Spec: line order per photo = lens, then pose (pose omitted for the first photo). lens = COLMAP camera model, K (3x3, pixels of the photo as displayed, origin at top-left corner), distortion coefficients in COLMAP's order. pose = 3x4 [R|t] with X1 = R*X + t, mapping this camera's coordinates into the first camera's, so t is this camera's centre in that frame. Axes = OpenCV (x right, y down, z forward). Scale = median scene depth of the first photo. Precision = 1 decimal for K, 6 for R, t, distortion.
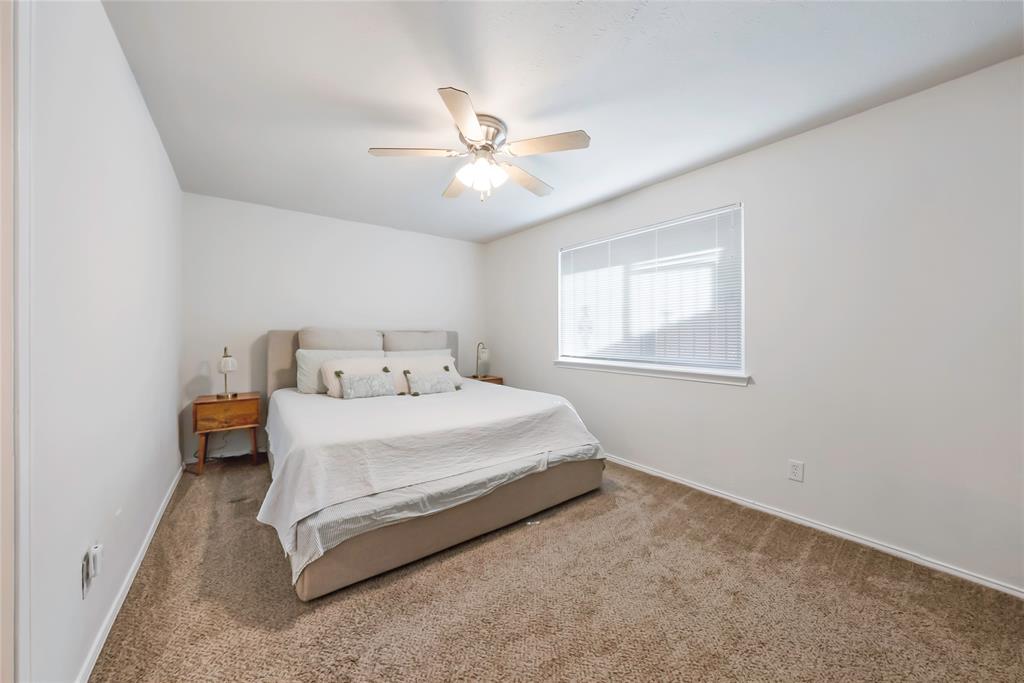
lens RADIAL K [[365.9, 0, 514.6], [0, 365.9, 336.4], [0, 0, 1]] dist [-0.002567, -0.000007]
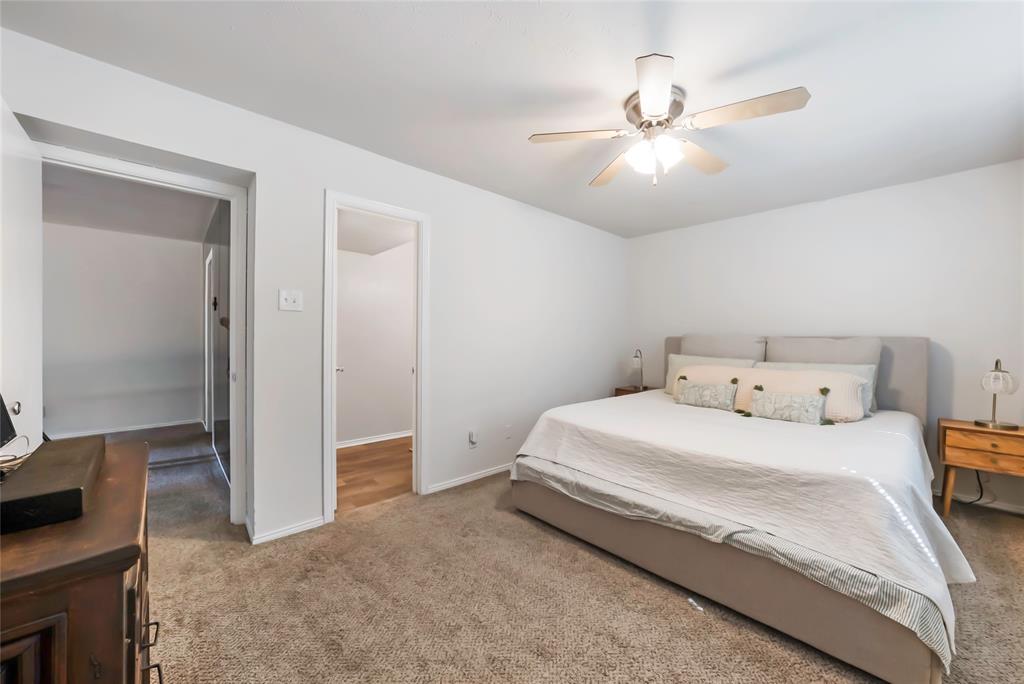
lens RADIAL K [[392.3, 0, 513.9], [0, 392.3, 341.4], [0, 0, 1]] dist [0.002513, 0.000368]
pose [[0.088123, 0.004057, -0.996101, 0.803953], [-0.011027, 0.999934, 0.003097, -0.000993], [0.996049, 0.010711, 0.088162, 0.591517]]
